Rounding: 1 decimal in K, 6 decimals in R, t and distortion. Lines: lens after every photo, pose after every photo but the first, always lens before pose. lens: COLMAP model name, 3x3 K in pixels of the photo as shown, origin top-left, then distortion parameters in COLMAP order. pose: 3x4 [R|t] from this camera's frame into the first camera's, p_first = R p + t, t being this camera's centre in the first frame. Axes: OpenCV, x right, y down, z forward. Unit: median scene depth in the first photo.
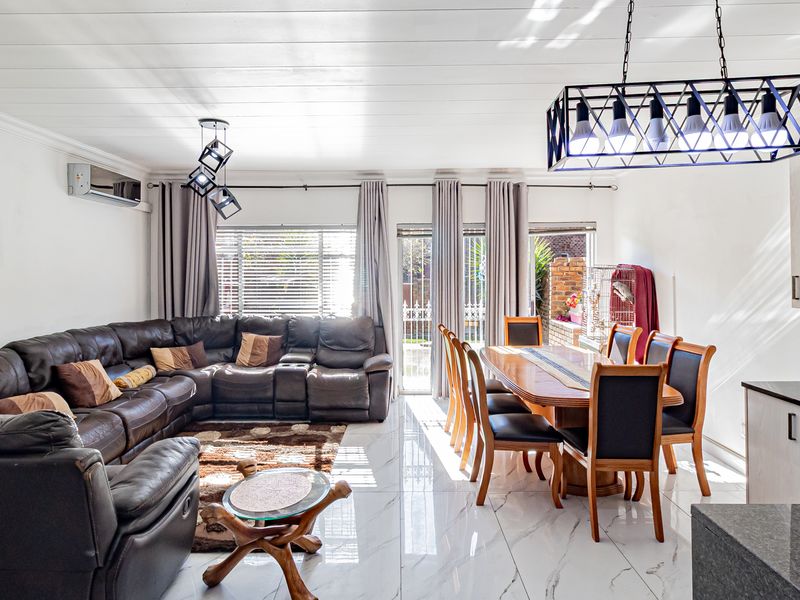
lens RADIAL K [[497.5, 0, 399.6], [0, 497.5, 263.4], [0, 0, 1]] dist [0.003311, 0.002362]
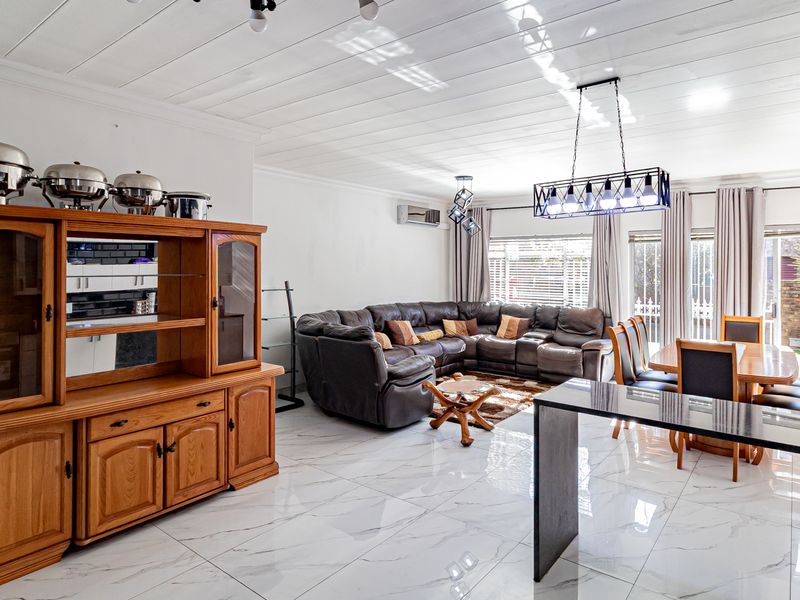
lens RADIAL K [[497.5, 0, 399.6], [0, 497.5, 263.4], [0, 0, 1]] dist [0.003311, 0.002362]
pose [[0.791738, 0.002762, -0.610855, 0.331375], [-0.003026, 0.999995, 0.000599, -0.003529], [0.610853, 0.001374, 0.791743, -0.296942]]
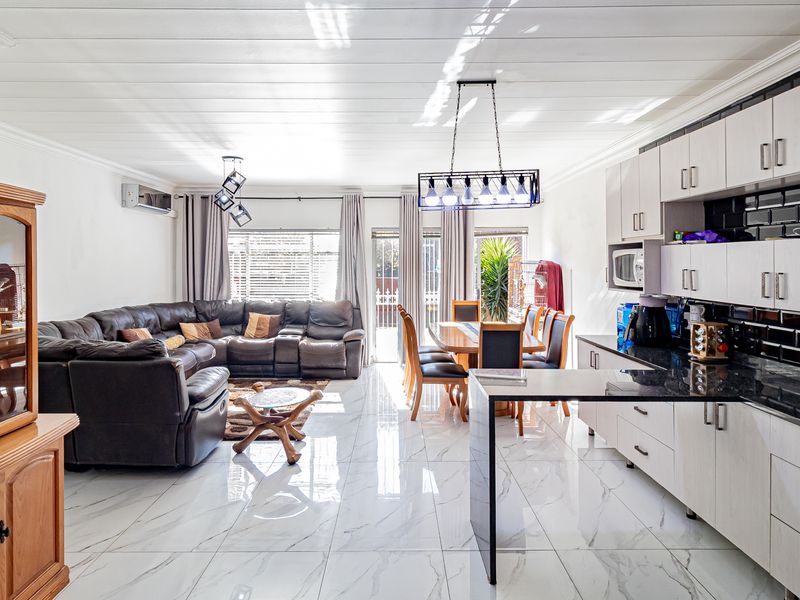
lens RADIAL K [[489.4, 0, 400.6], [0, 489.4, 261.0], [0, 0, 1]] dist [-0.001194, 0.000622]
pose [[0.999944, 0.004697, 0.009452, 0.066567], [-0.004724, 0.999985, 0.002801, 0.001133], [-0.009439, -0.002845, 0.999951, -0.288500]]
